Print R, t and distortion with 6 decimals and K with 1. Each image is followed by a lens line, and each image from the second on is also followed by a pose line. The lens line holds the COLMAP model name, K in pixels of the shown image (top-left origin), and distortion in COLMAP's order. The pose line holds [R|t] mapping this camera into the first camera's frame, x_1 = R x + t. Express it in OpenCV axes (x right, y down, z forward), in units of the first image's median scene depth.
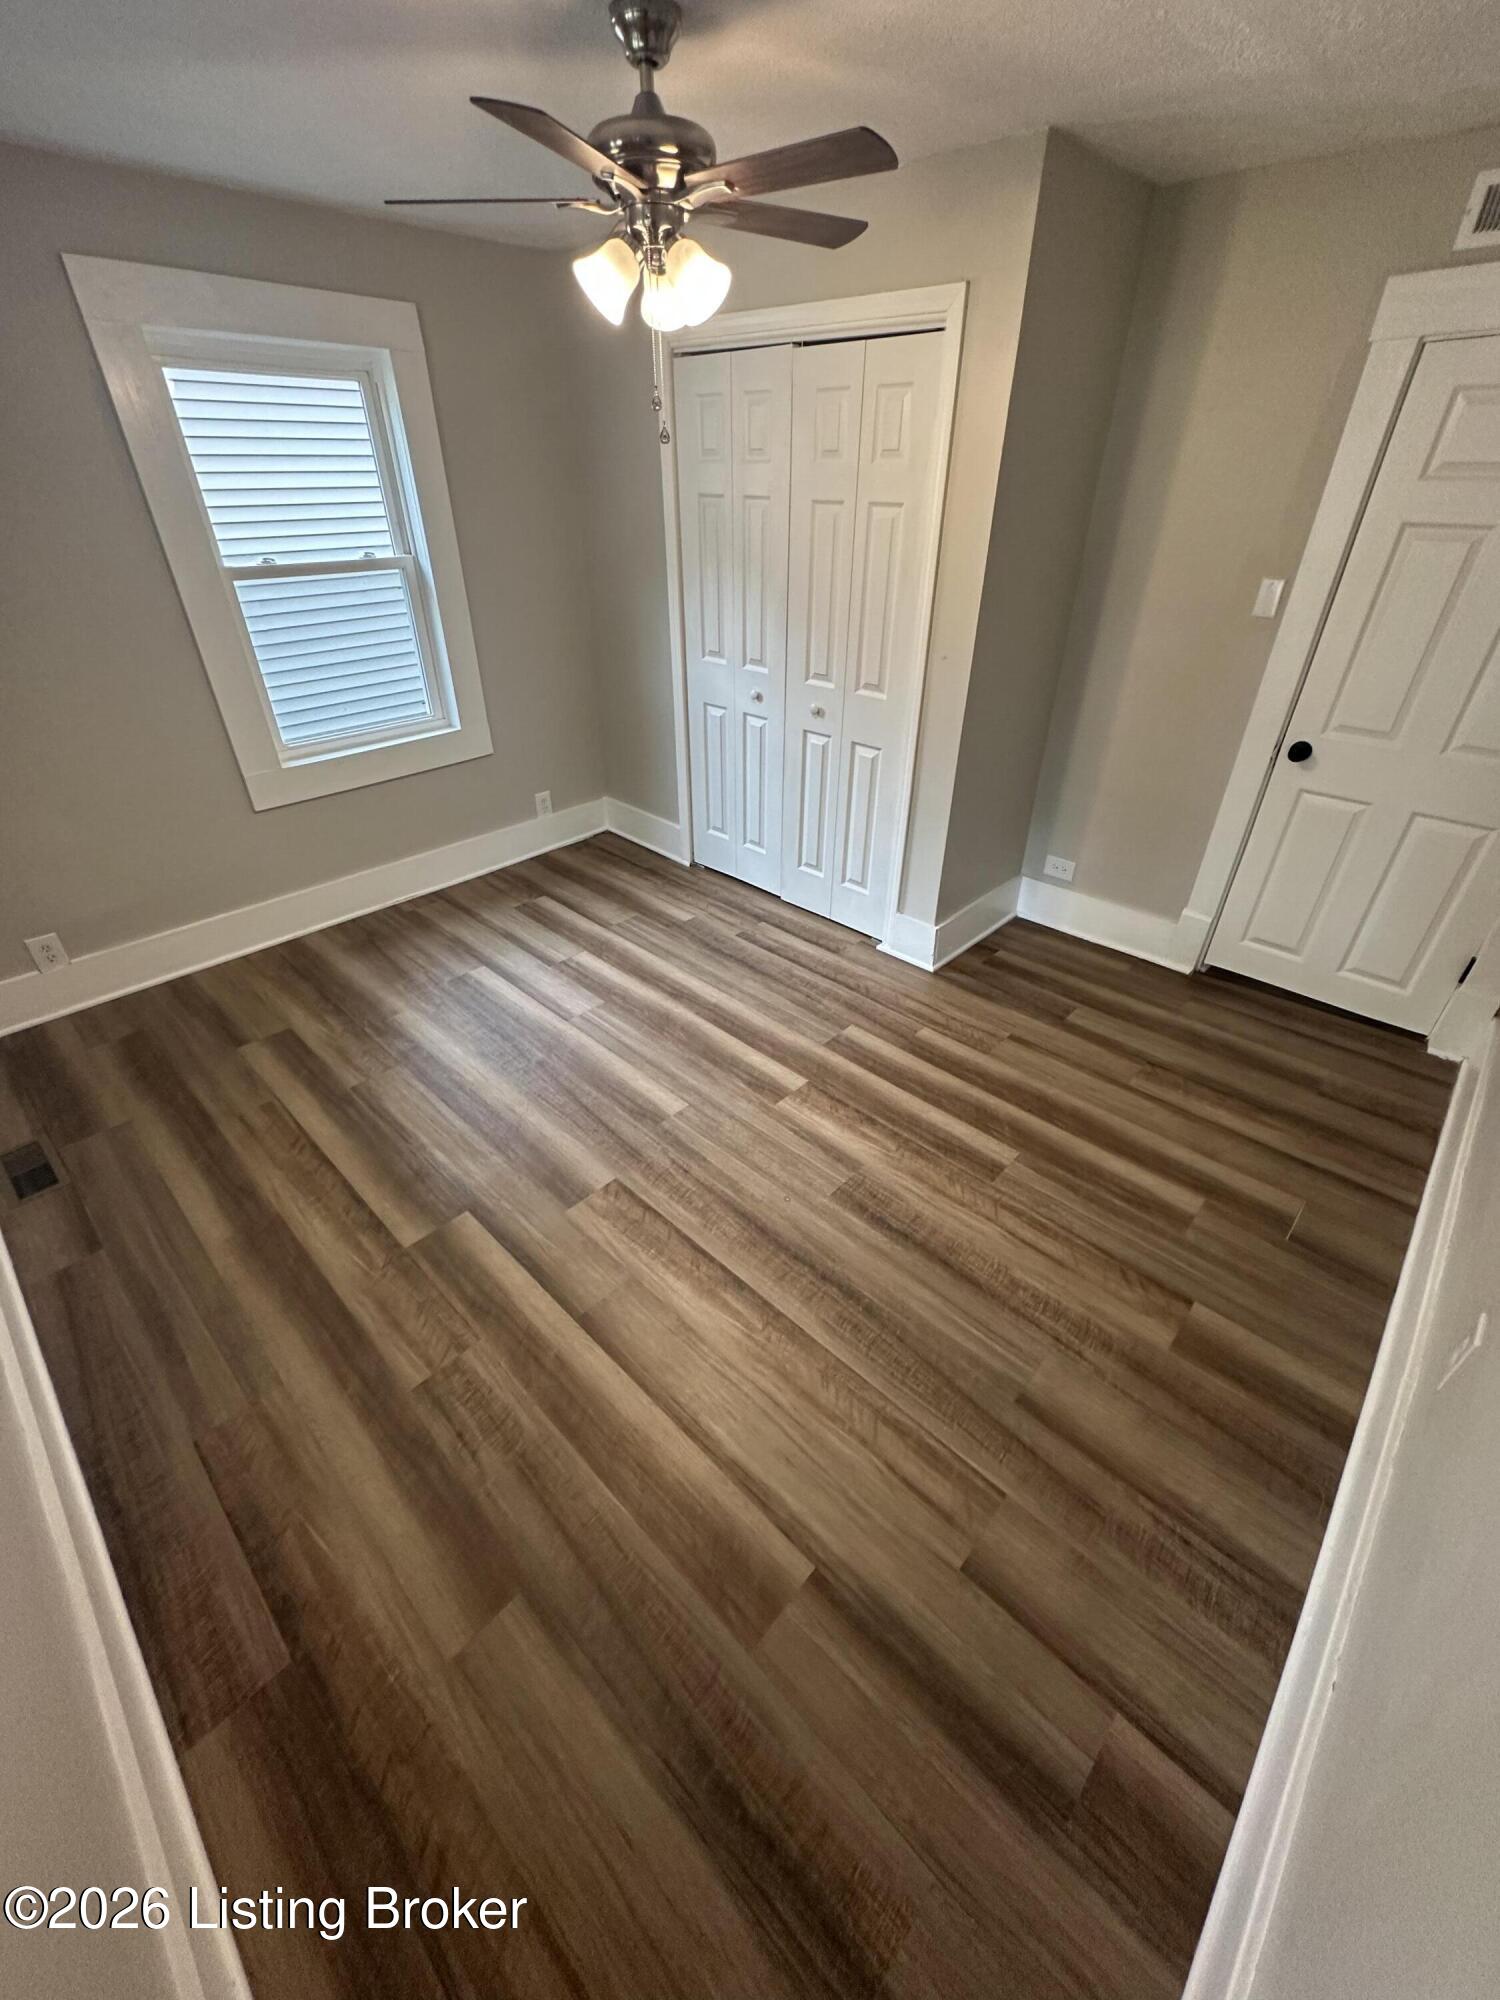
lens RADIAL K [[800.7, 0, 759.1], [0, 800.7, 989.8], [0, 0, 1]] dist [-0.005477, -0.000018]
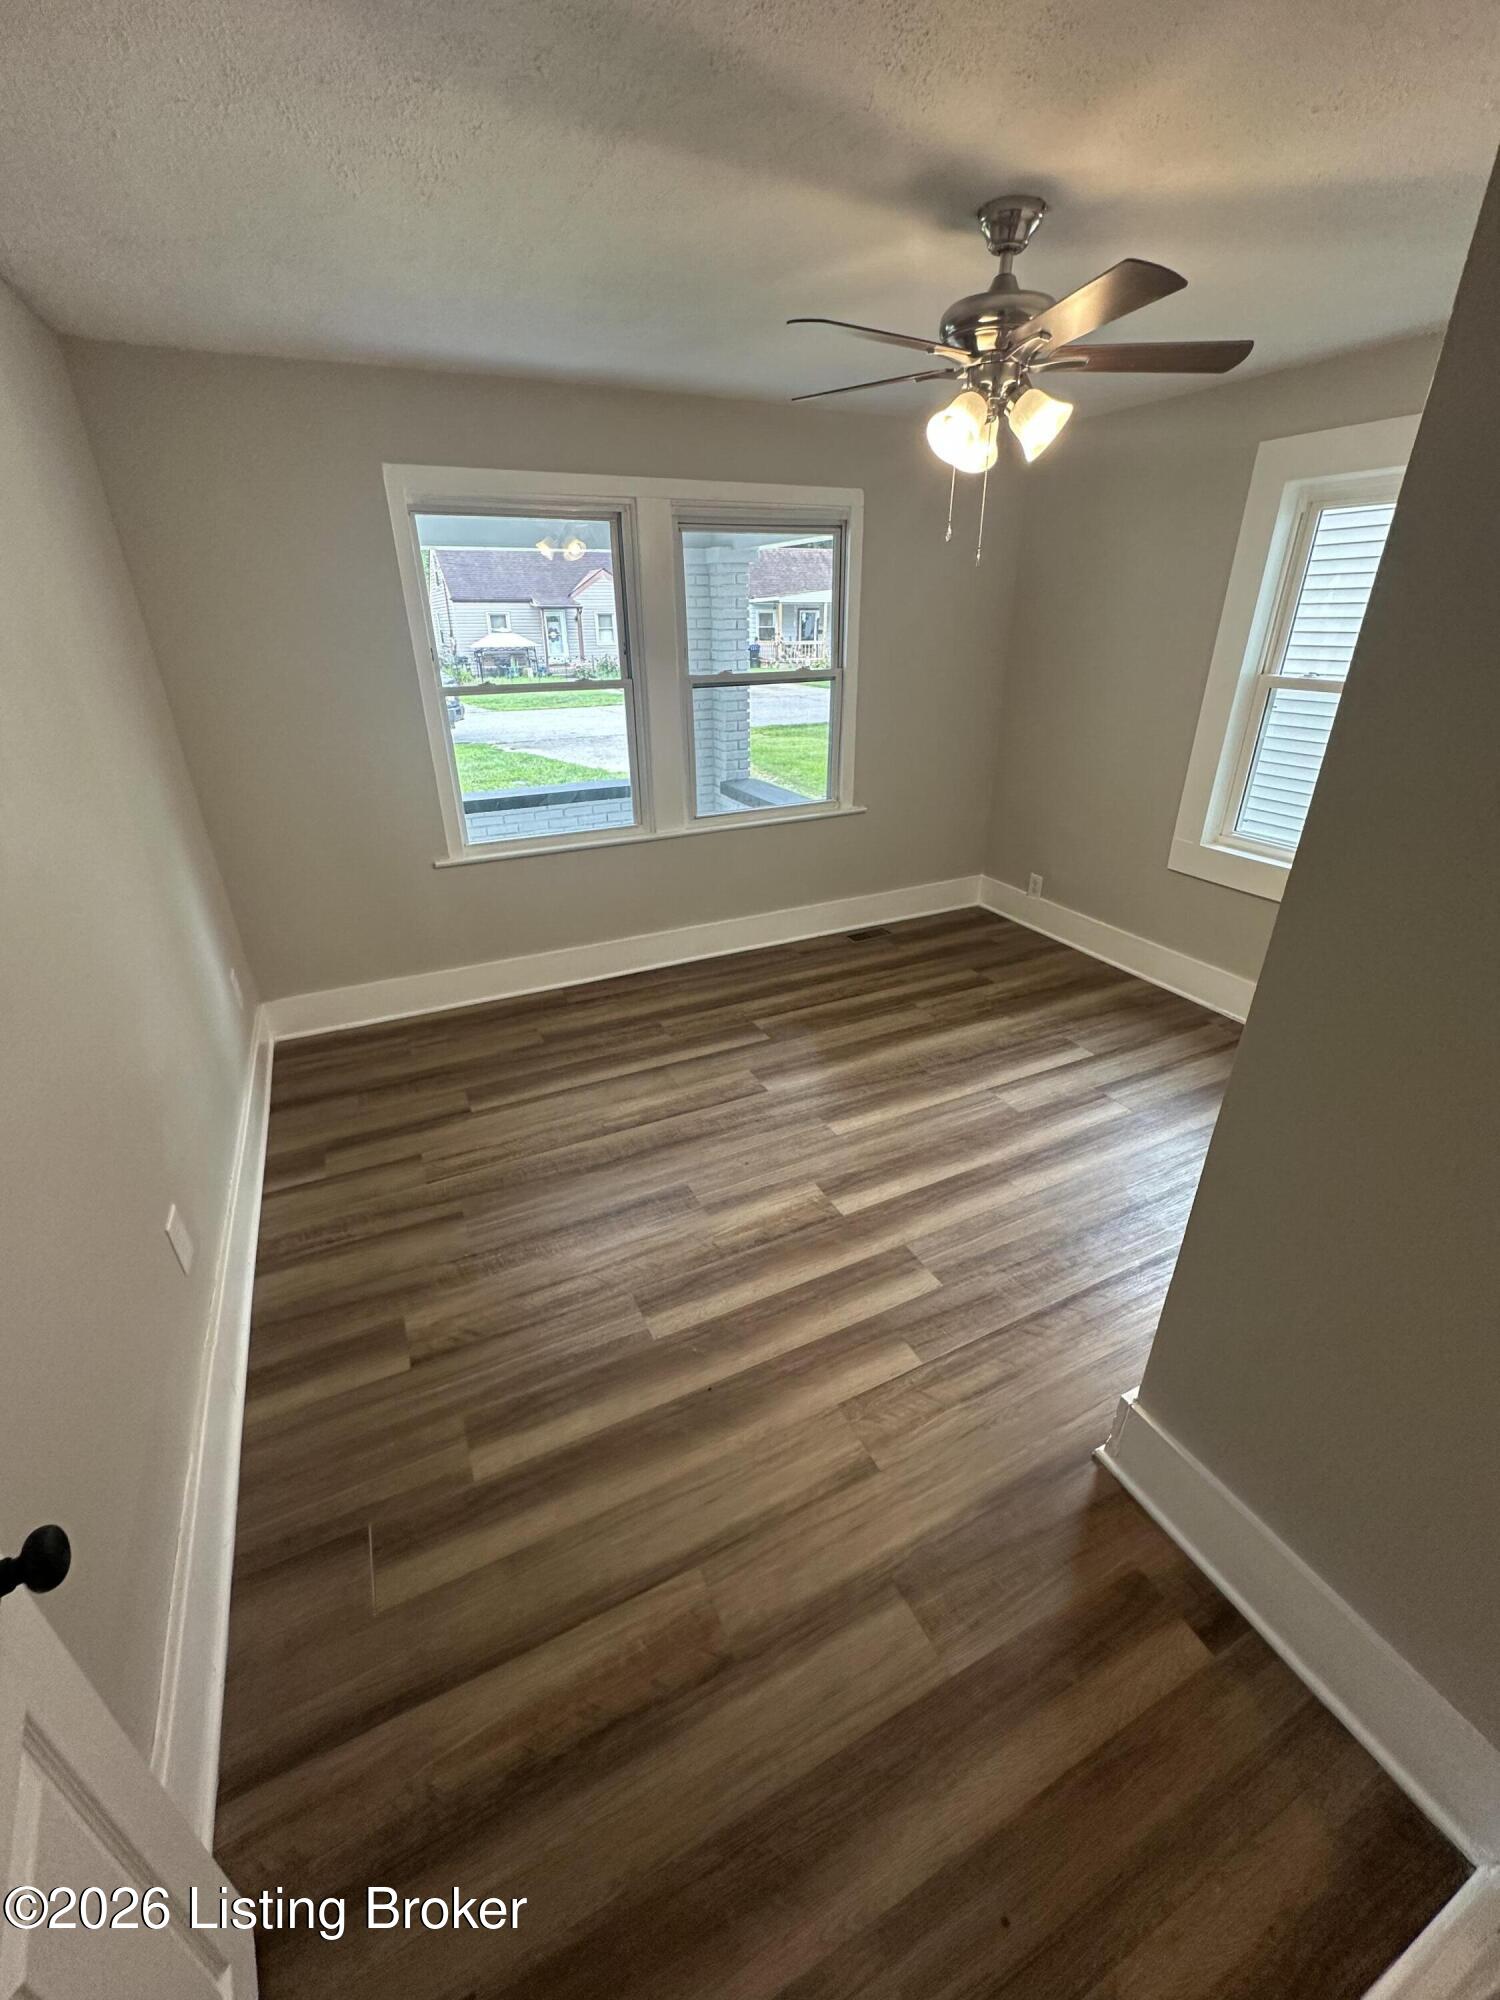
lens RADIAL K [[800.7, 0, 752.2], [0, 800.7, 998.4], [0, 0, 1]] dist [-0.005477, -0.000018]
pose [[-0.351198, 0.408112, -0.842677, 0.898410], [-0.502375, 0.677351, 0.537416, -0.577040], [0.790114, 0.612079, -0.032859, 0.931996]]
